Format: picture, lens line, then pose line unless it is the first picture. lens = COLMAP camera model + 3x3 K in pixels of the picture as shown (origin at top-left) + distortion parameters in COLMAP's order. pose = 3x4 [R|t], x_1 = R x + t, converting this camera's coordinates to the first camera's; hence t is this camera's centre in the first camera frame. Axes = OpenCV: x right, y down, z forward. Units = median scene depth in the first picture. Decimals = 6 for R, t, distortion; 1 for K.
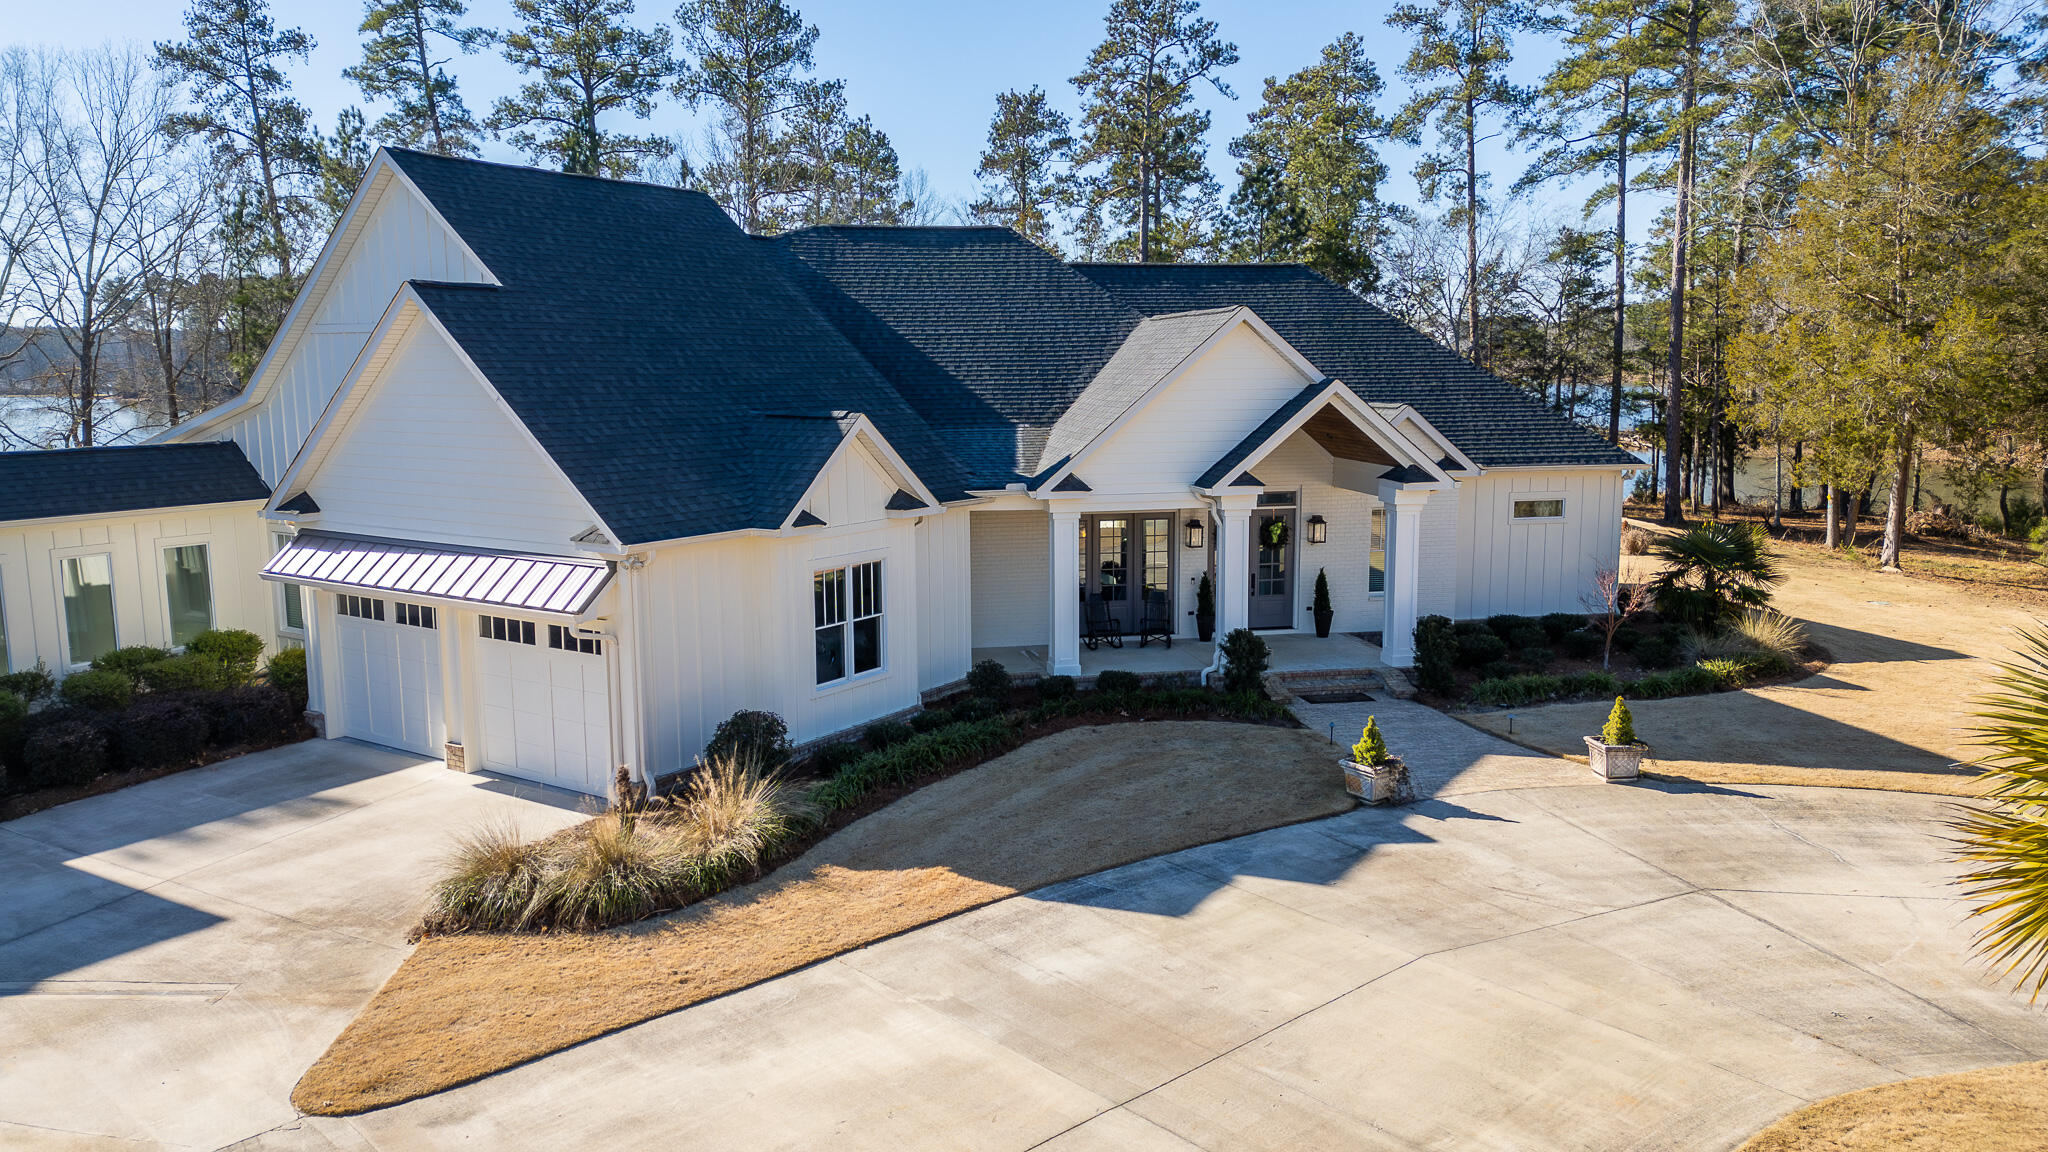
lens RADIAL K [[1422.3, 0, 1017.0], [0, 1422.3, 573.1], [0, 0, 1]] dist [0.080680, -0.081933]
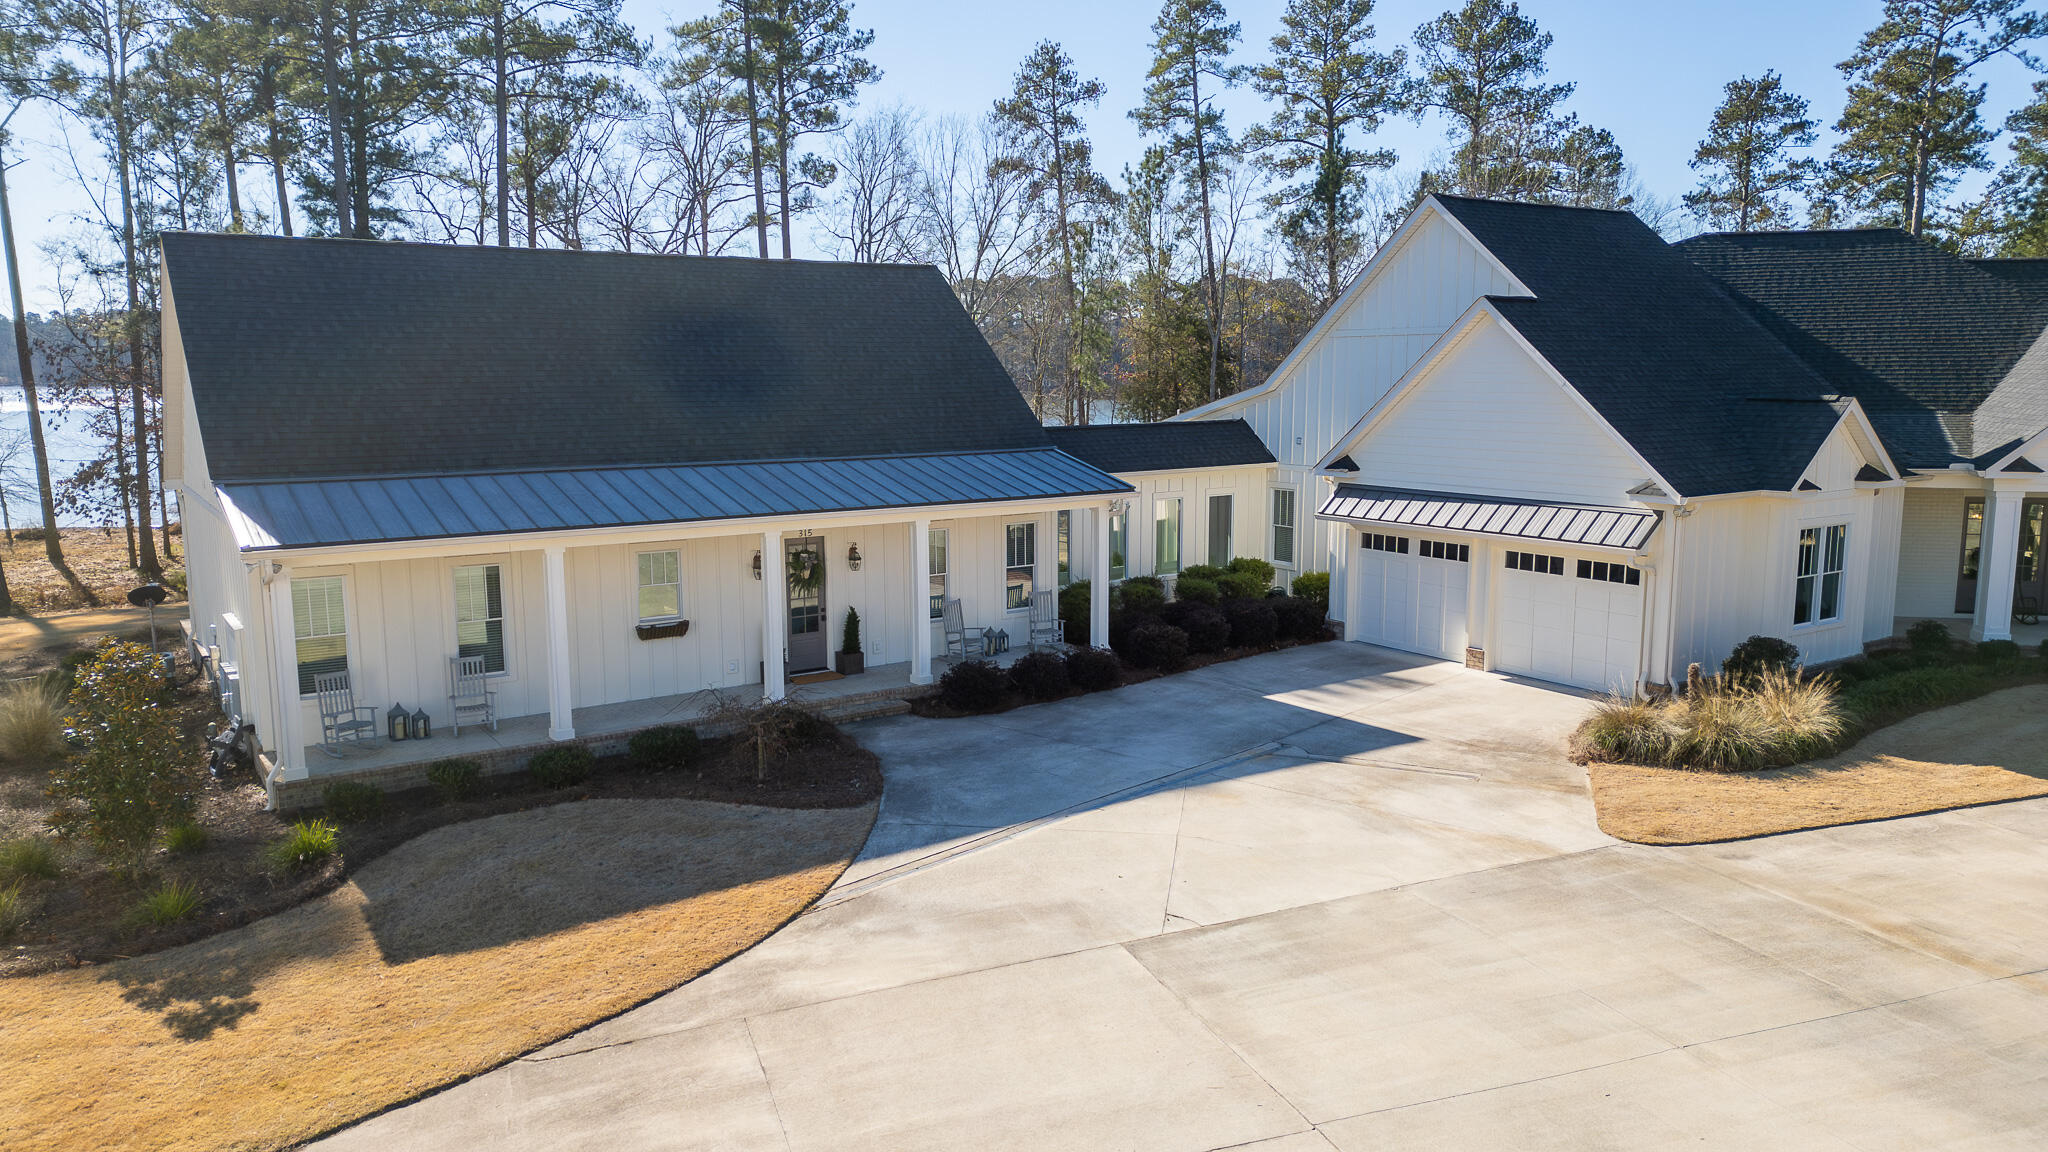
lens RADIAL K [[1425.3, 0, 1017.6], [0, 1425.3, 565.4], [0, 0, 1]] dist [0.089654, -0.102837]
pose [[0.925007, 0.056108, -0.375784, -0.272853], [-0.057456, 0.998319, 0.007629, 0.054050], [0.375580, 0.014535, 0.926676, -0.349055]]
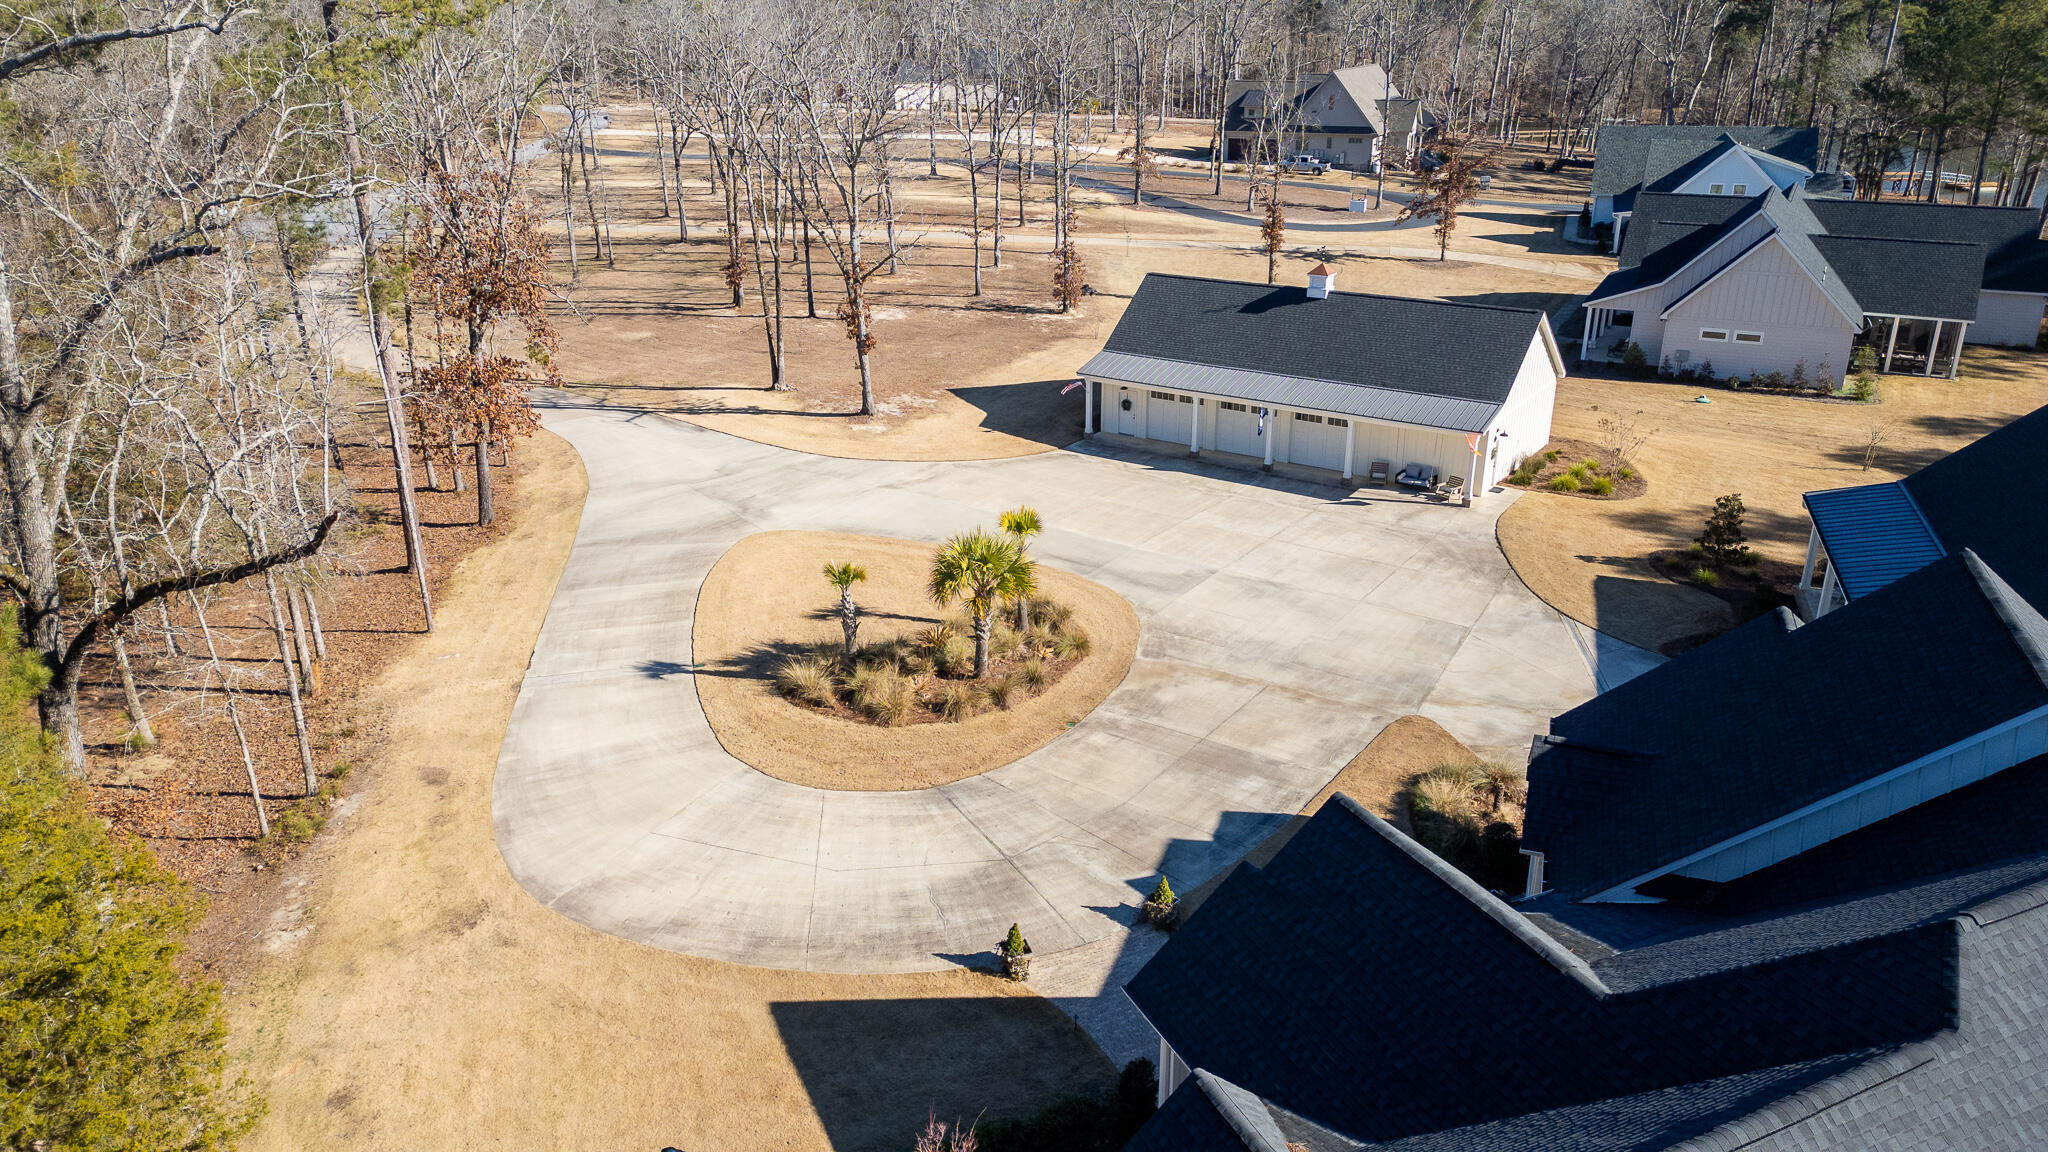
lens RADIAL K [[1416.3, 0, 1015.0], [0, 1416.3, 579.3], [0, 0, 1]] dist [0.084642, -0.088659]
pose [[-0.972939, 0.103381, -0.206646, 0.619078], [-0.015481, 0.863153, 0.504705, -0.889738], [0.230544, 0.494246, -0.838195, 1.864698]]
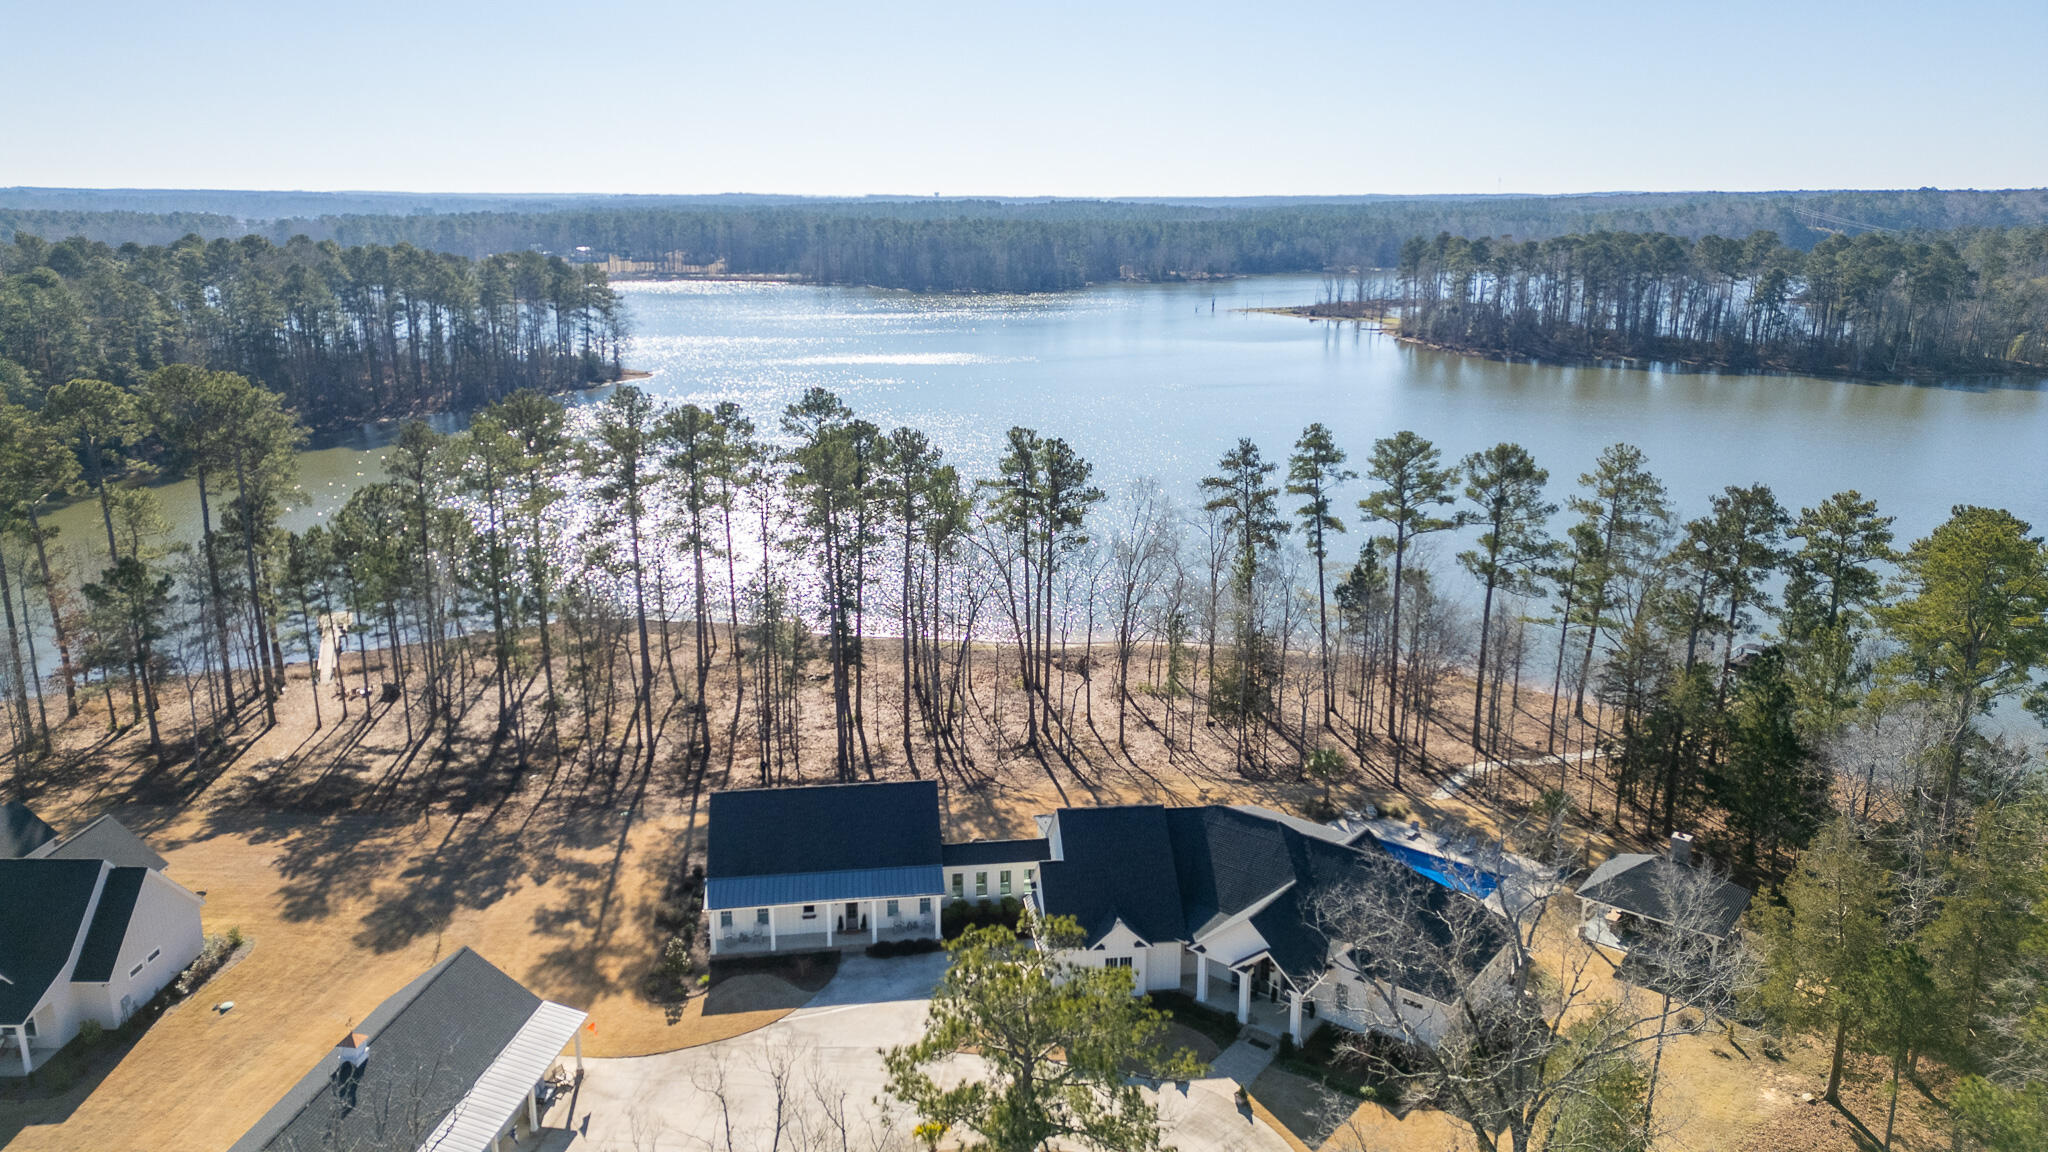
lens RADIAL K [[1410.4, 0, 1020.3], [0, 1410.4, 573.8], [0, 0, 1]] dist [0.099333, -0.108909]
pose [[0.654821, 0.199947, -0.728856, 2.206386], [-0.117303, 0.979572, 0.163338, -1.552057], [0.746626, -0.021460, 0.664898, -1.656304]]
